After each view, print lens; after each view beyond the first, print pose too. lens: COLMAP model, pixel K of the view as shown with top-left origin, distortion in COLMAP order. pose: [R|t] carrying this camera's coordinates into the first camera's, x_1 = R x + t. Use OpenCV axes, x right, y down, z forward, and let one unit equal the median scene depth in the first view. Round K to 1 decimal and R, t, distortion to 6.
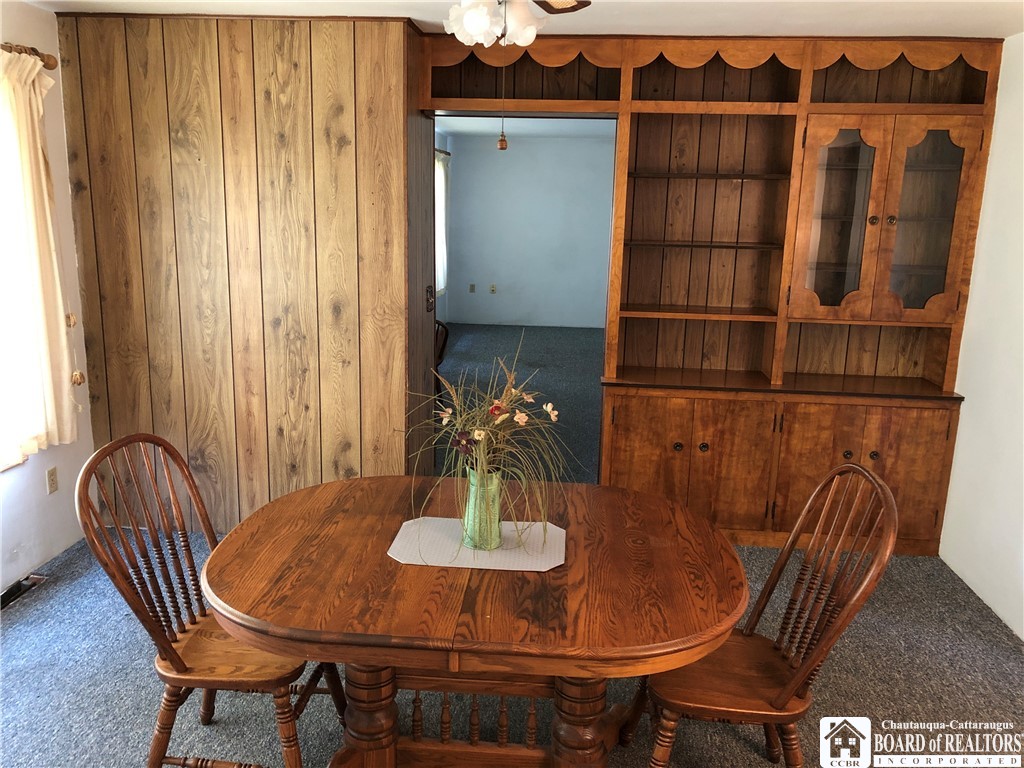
lens RADIAL K [[837.8, 0, 512.0], [0, 837.8, 384.0], [0, 0, 1]] dist [0.067453, -0.103015]
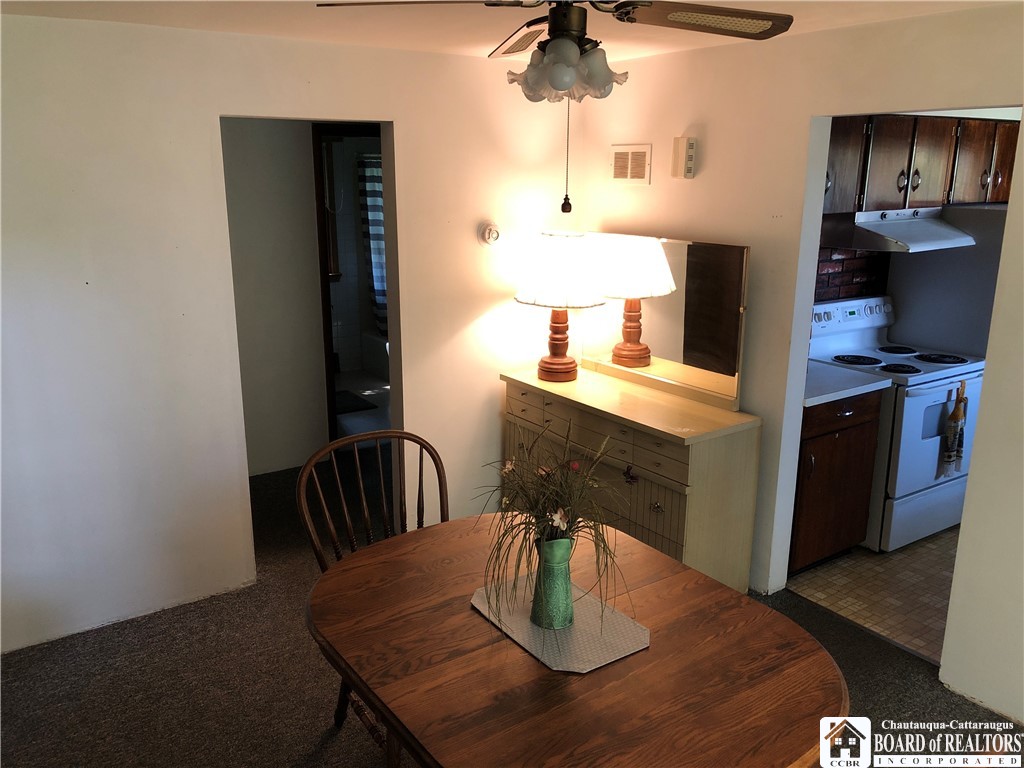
lens RADIAL K [[848.7, 0, 512.0], [0, 848.7, 384.0], [0, 0, 1]] dist [0.033087, -0.002925]
pose [[-0.638644, -0.220086, 0.737357, -0.371539], [0.144164, 0.907039, 0.395596, -0.247405], [-0.755877, 0.358946, -0.547547, 0.831276]]
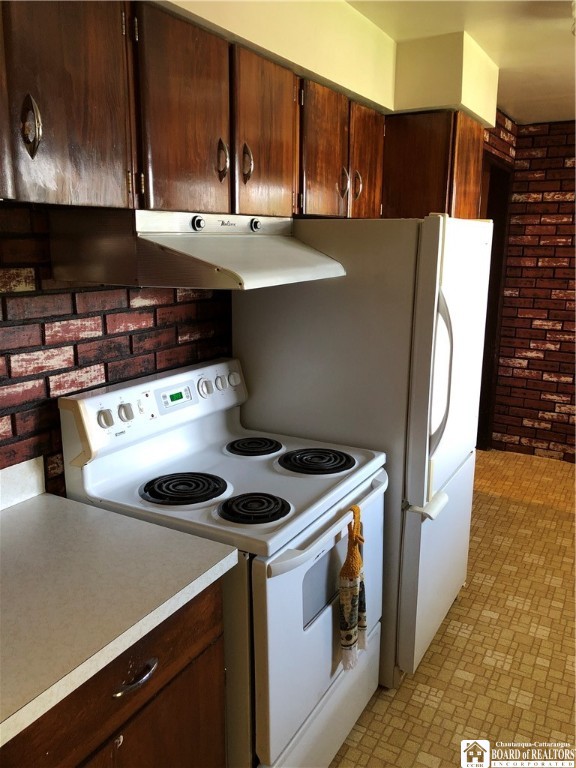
lens RADIAL K [[628.4, 0, 289.3], [0, 628.4, 380.5], [0, 0, 1]] dist [0.067453, -0.103015]
pose [[-0.908406, -0.124081, 0.399253, -0.074178], [0.058308, 0.908014, 0.414863, -0.026523], [-0.414004, 0.400144, -0.817610, 0.186660]]
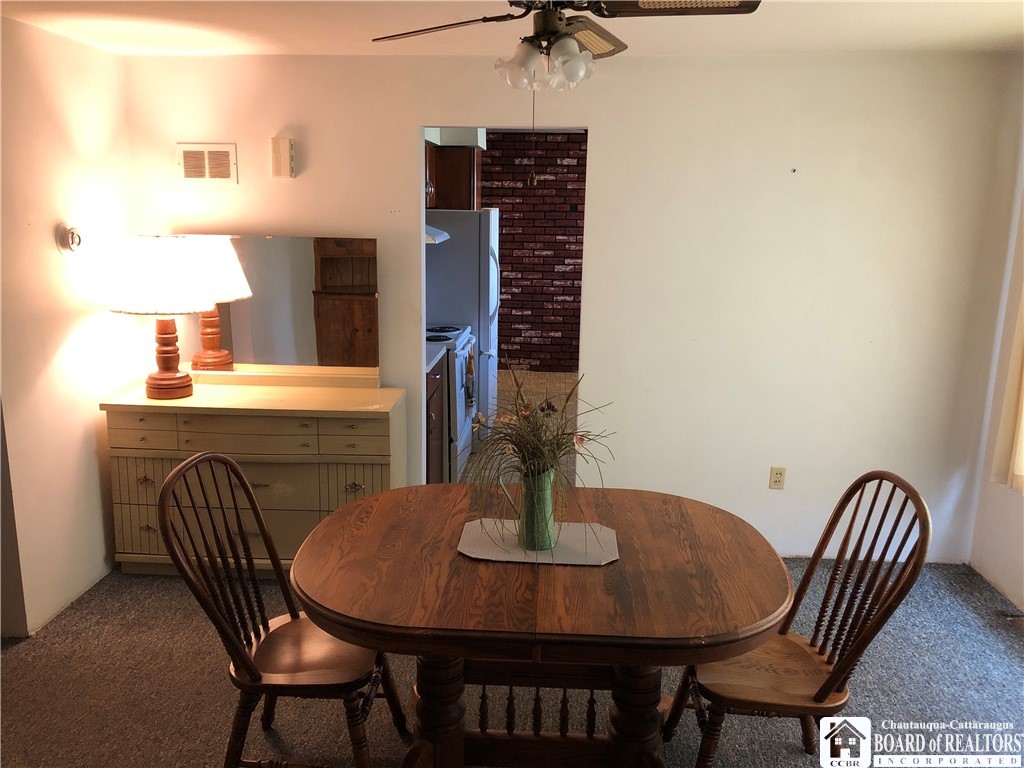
lens RADIAL K [[837.8, 0, 512.0], [0, 837.8, 384.0], [0, 0, 1]] dist [0.067453, -0.103015]
pose [[-0.998958, -0.037236, -0.026386, 0.018650], [-0.044857, 0.907561, 0.417518, -0.255818], [0.008400, 0.418267, -0.908285, 1.078624]]
